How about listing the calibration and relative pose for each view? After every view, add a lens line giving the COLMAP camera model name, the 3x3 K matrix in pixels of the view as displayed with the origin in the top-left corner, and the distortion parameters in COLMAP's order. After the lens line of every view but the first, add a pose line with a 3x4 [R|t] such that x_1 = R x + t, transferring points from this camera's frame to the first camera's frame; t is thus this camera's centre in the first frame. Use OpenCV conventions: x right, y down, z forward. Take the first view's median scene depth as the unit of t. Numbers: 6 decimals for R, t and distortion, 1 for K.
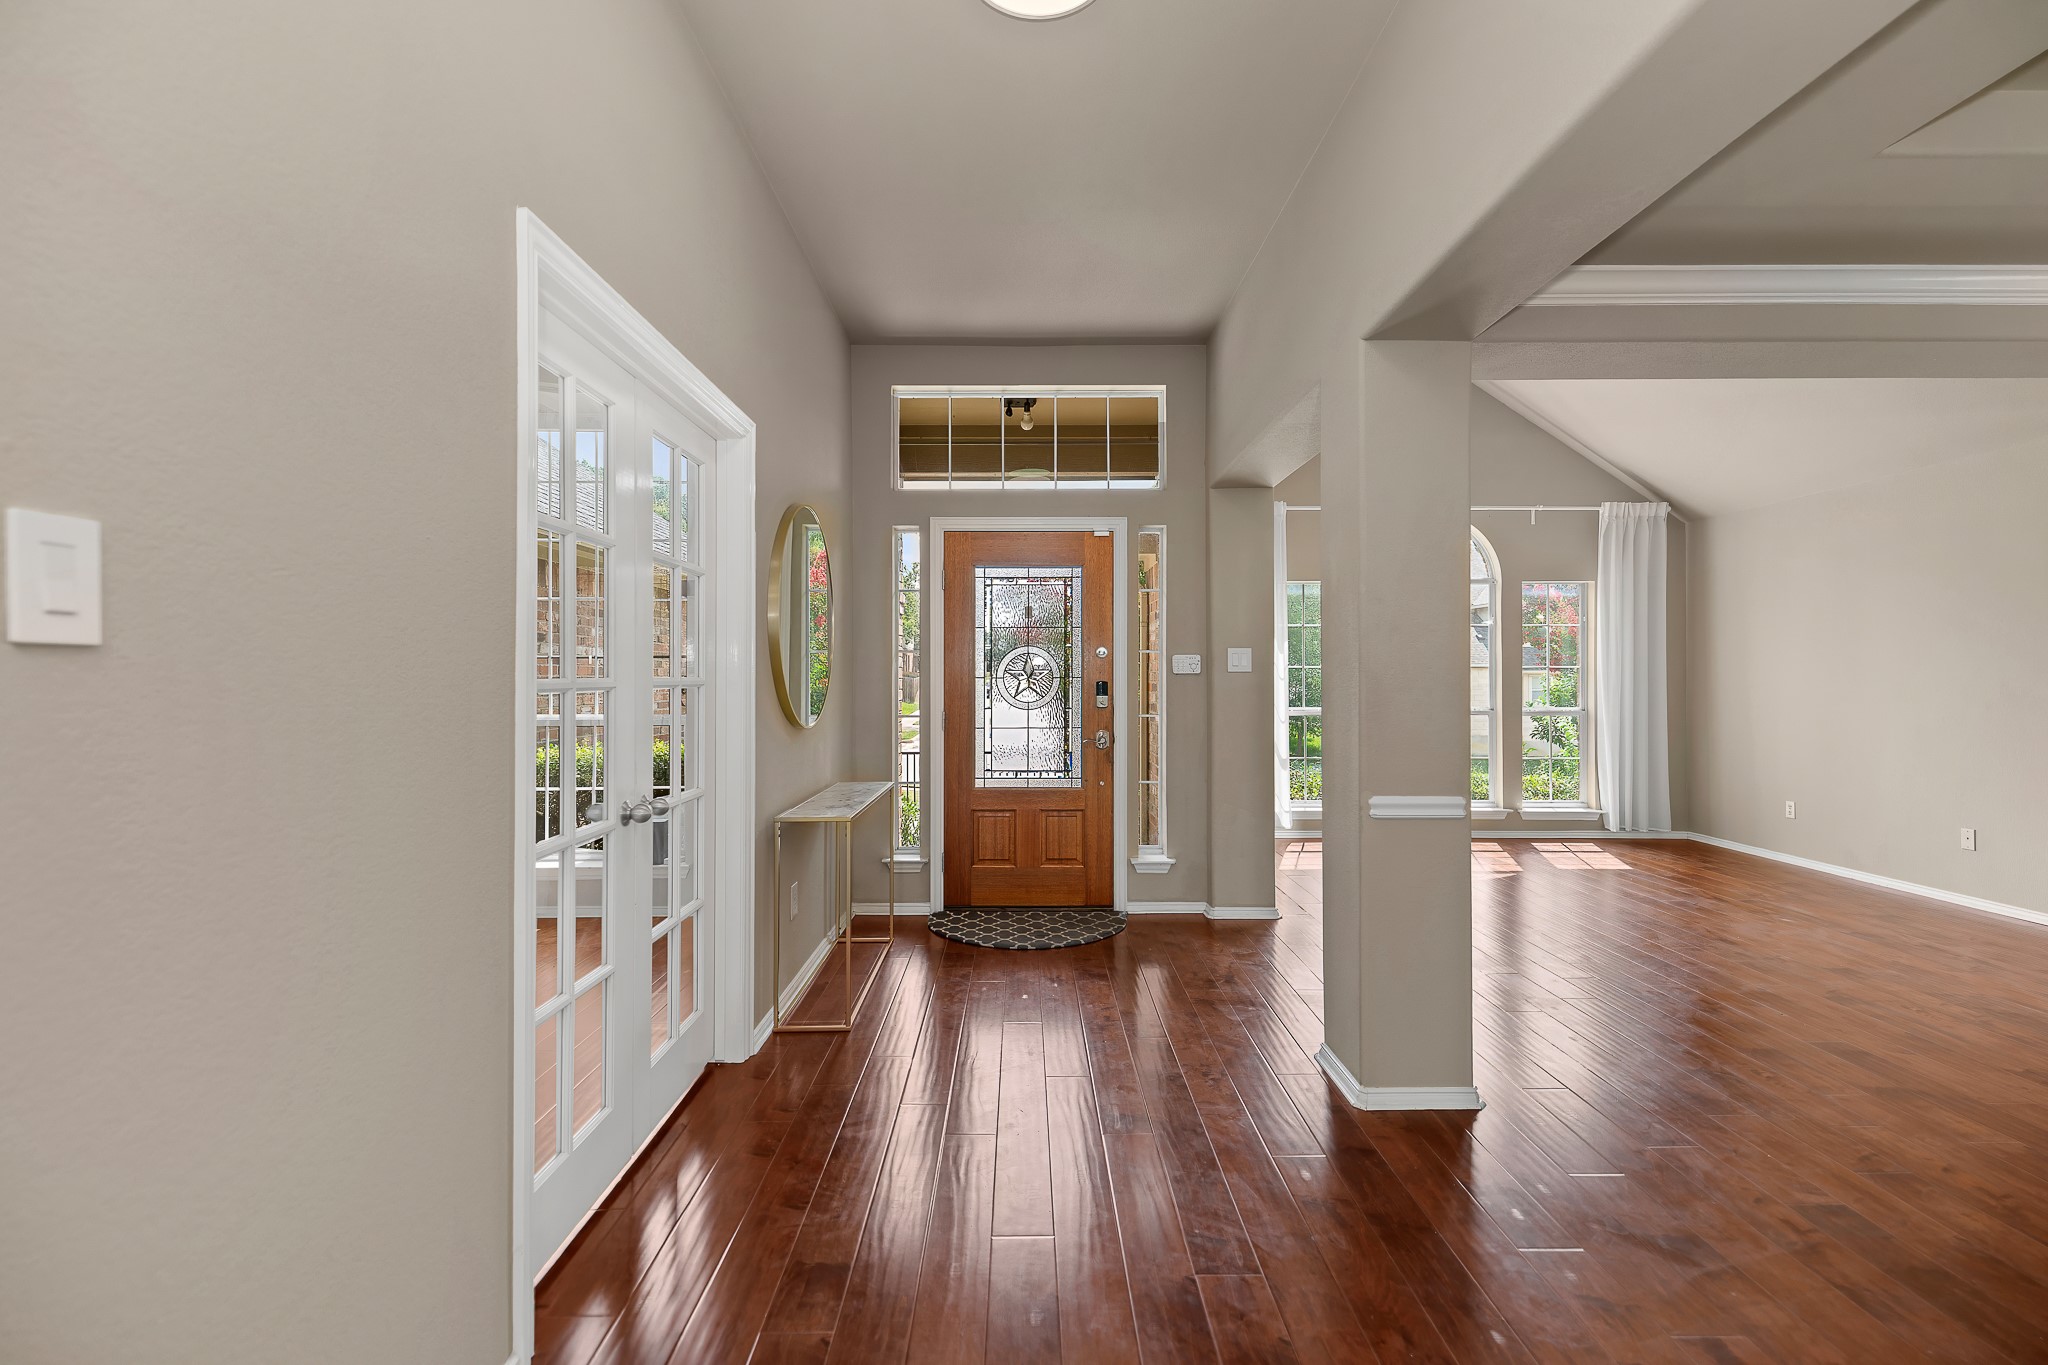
lens RADIAL K [[896.7, 0, 1029.5], [0, 896.7, 661.1], [0, 0, 1]] dist [0.020881, -0.008236]
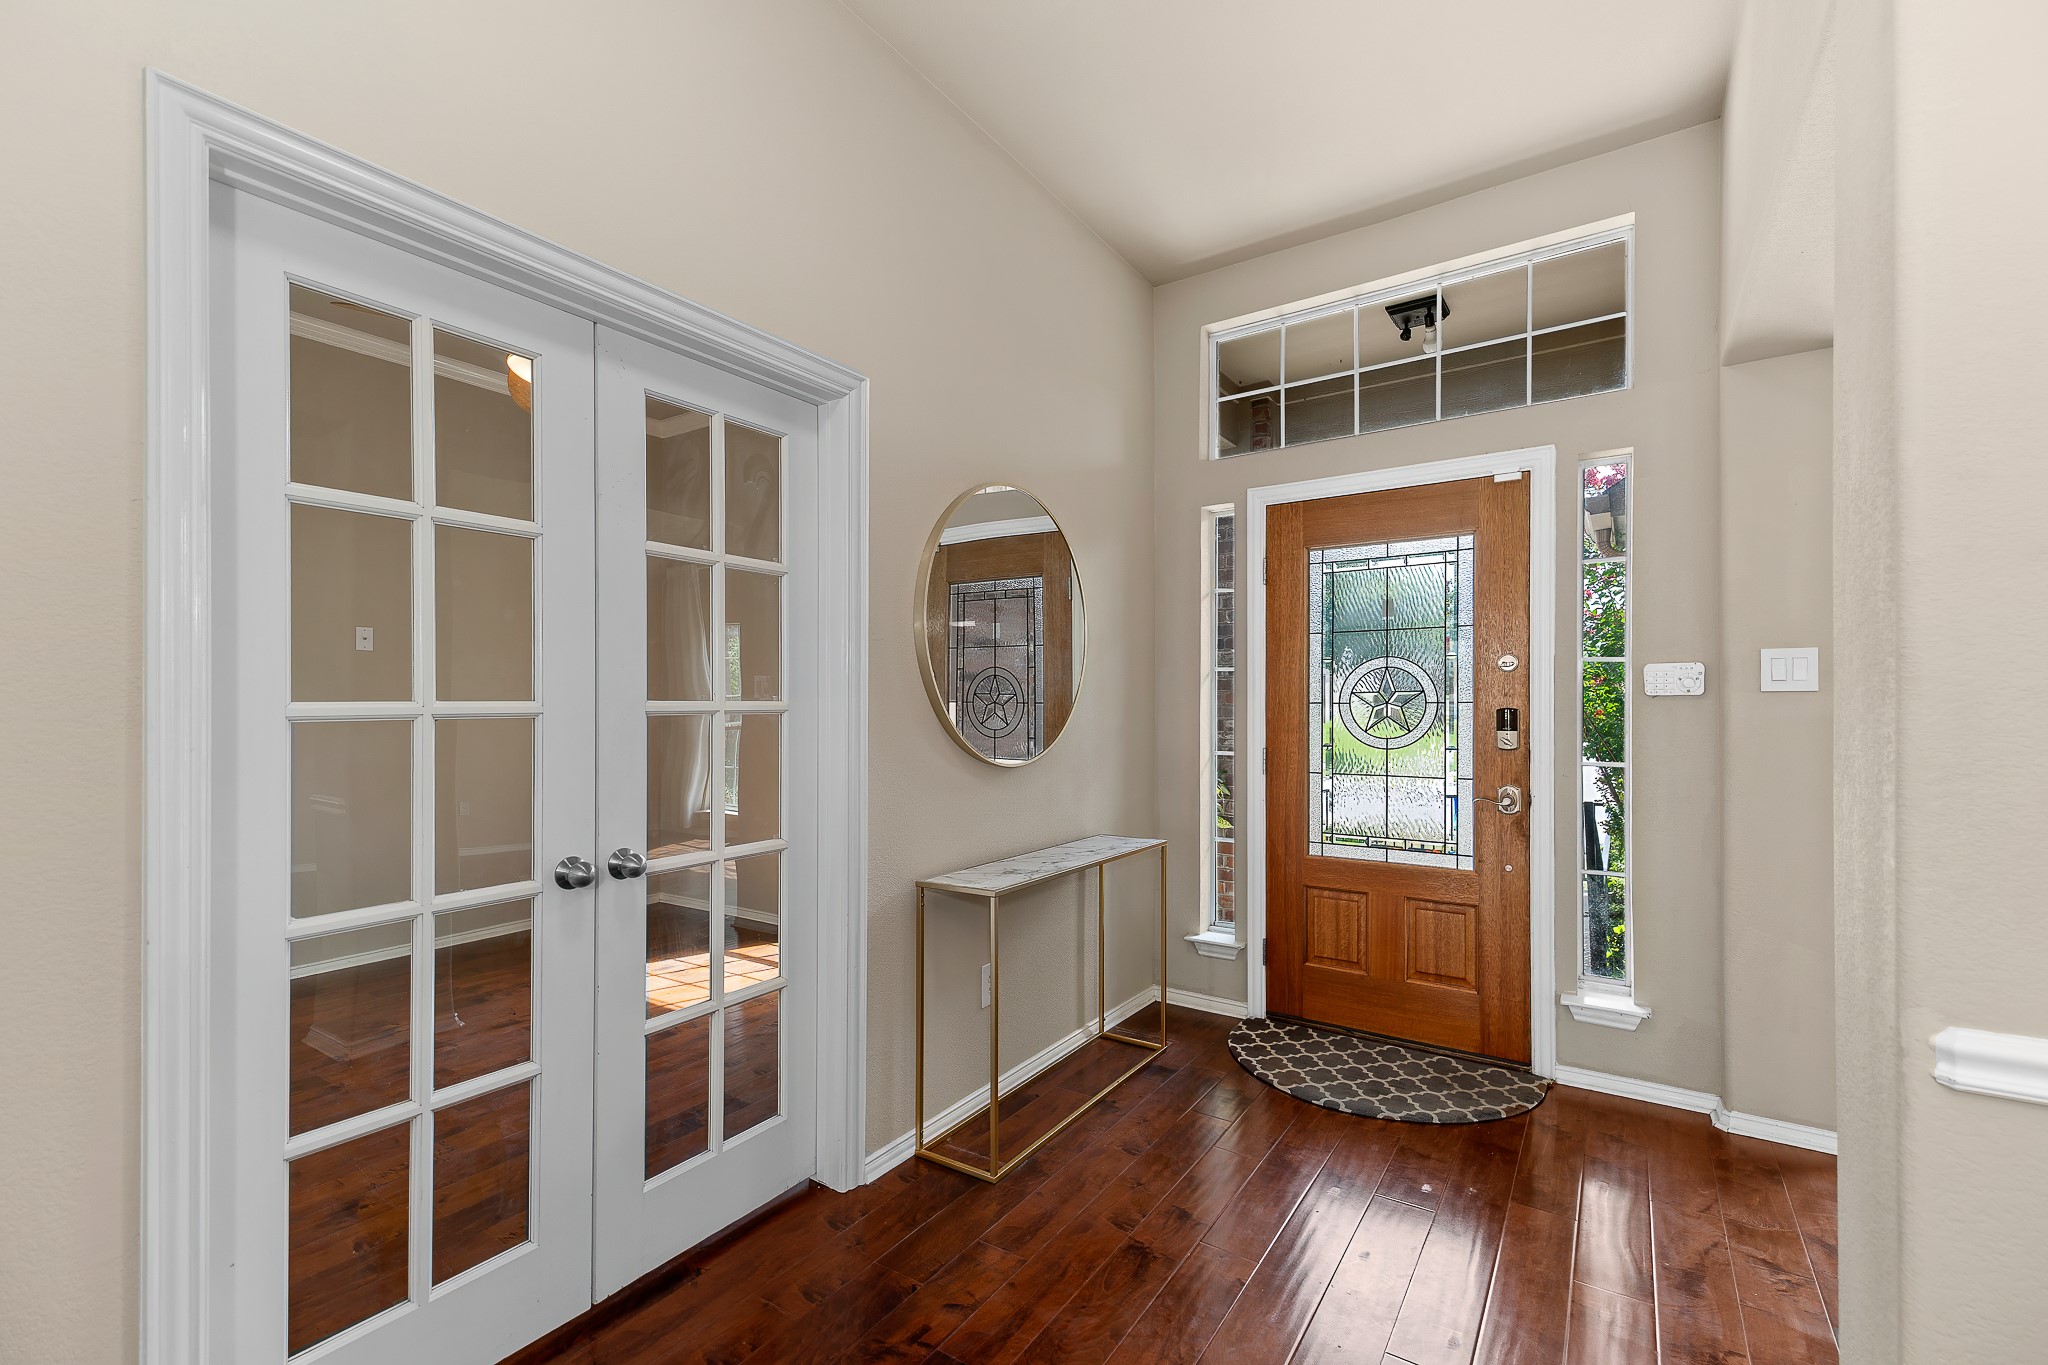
lens RADIAL K [[896.7, 0, 1020.3], [0, 896.7, 695.4], [0, 0, 1]] dist [0.020881, -0.008236]
pose [[0.824528, -0.005878, -0.565791, 0.157175], [0.010245, 0.999937, 0.004542, 0.007069], [0.565729, -0.009541, 0.824536, 0.275258]]
